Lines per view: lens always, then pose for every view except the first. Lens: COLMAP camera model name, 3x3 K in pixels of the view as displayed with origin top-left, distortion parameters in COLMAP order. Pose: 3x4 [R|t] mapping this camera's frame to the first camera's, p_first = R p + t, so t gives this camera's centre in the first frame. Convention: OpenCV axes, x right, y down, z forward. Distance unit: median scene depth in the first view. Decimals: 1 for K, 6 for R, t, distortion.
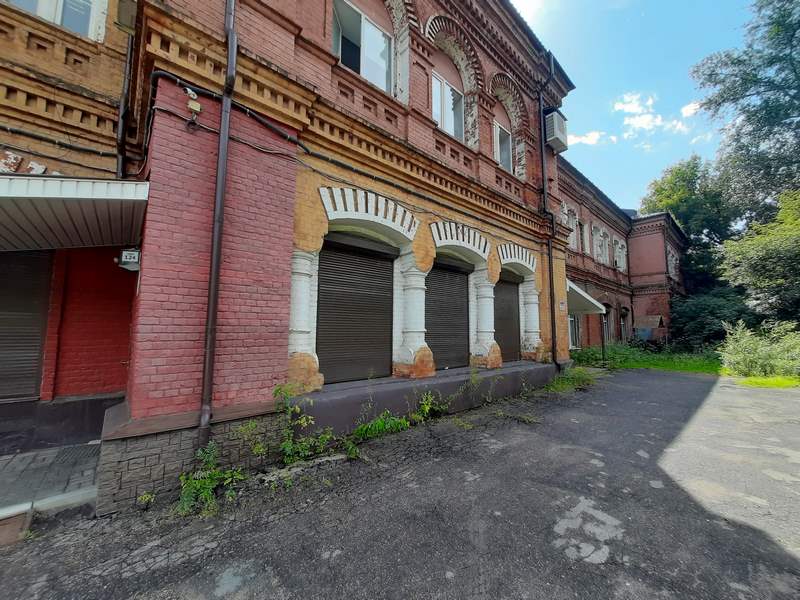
lens RADIAL K [[314.2, 0, 400.9], [0, 314.2, 304.1], [0, 0, 1]] dist [-0.001423, -0.000199]
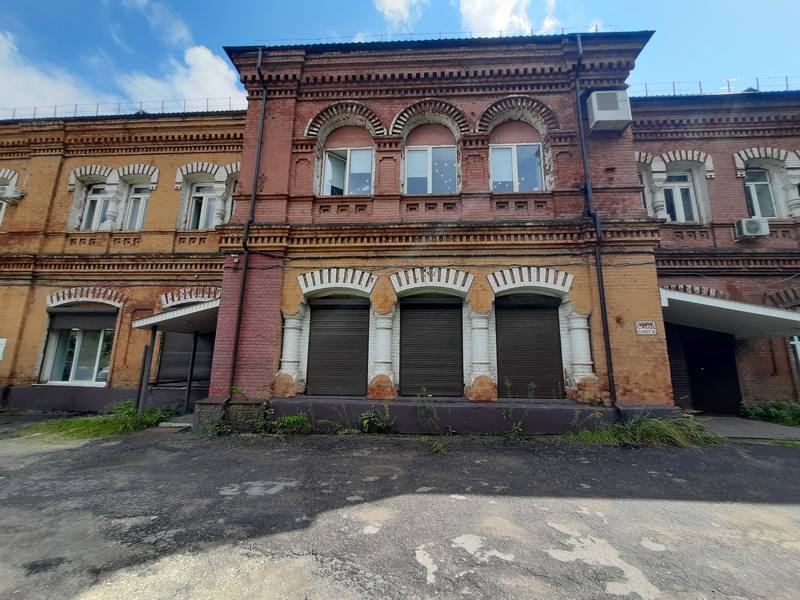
lens RADIAL K [[314.2, 0, 406.7], [0, 314.2, 302.1], [0, 0, 1]] dist [-0.001423, -0.000199]
pose [[0.705807, -0.127266, -0.696879, 1.066601], [0.053053, 0.990464, -0.127148, 0.015060], [0.706415, 0.052770, 0.705828, 0.170196]]
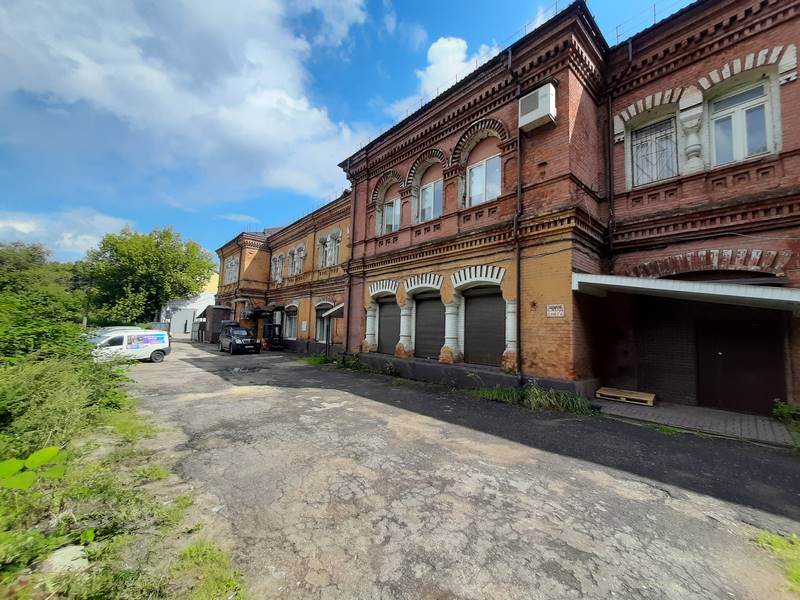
lens RADIAL K [[314.2, 0, 400.0], [0, 314.2, 303.8], [0, 0, 1]] dist [-0.001423, -0.000199]
pose [[0.003722, -0.087009, -0.996201, 2.207979], [0.054156, 0.994763, -0.086681, 0.059843], [0.998526, -0.053627, 0.008414, 1.005156]]
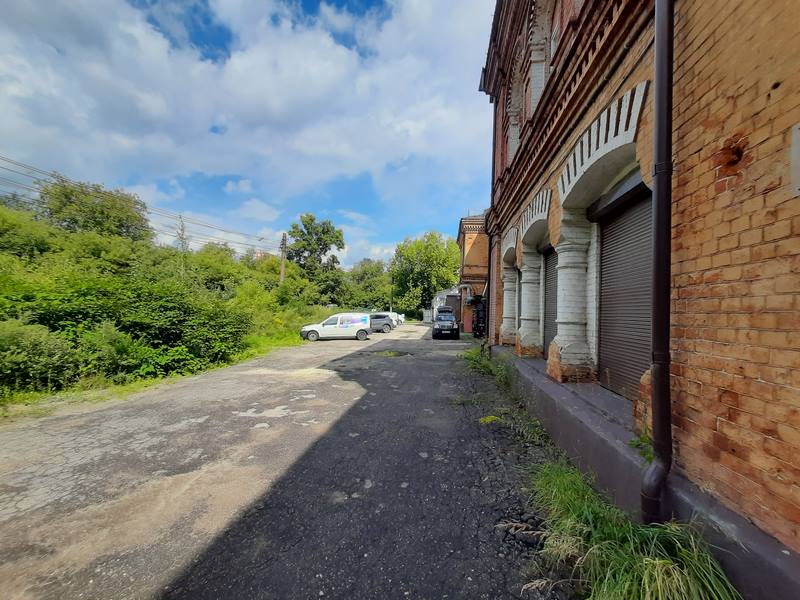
lens RADIAL K [[314.2, 0, 404.6], [0, 314.2, 303.3], [0, 0, 1]] dist [-0.001423, -0.000199]
pose [[-0.747416, -0.046473, -0.662729, 1.205602], [0.015990, 0.996003, -0.087876, 0.128279], [0.664164, -0.076277, -0.743686, 1.627356]]
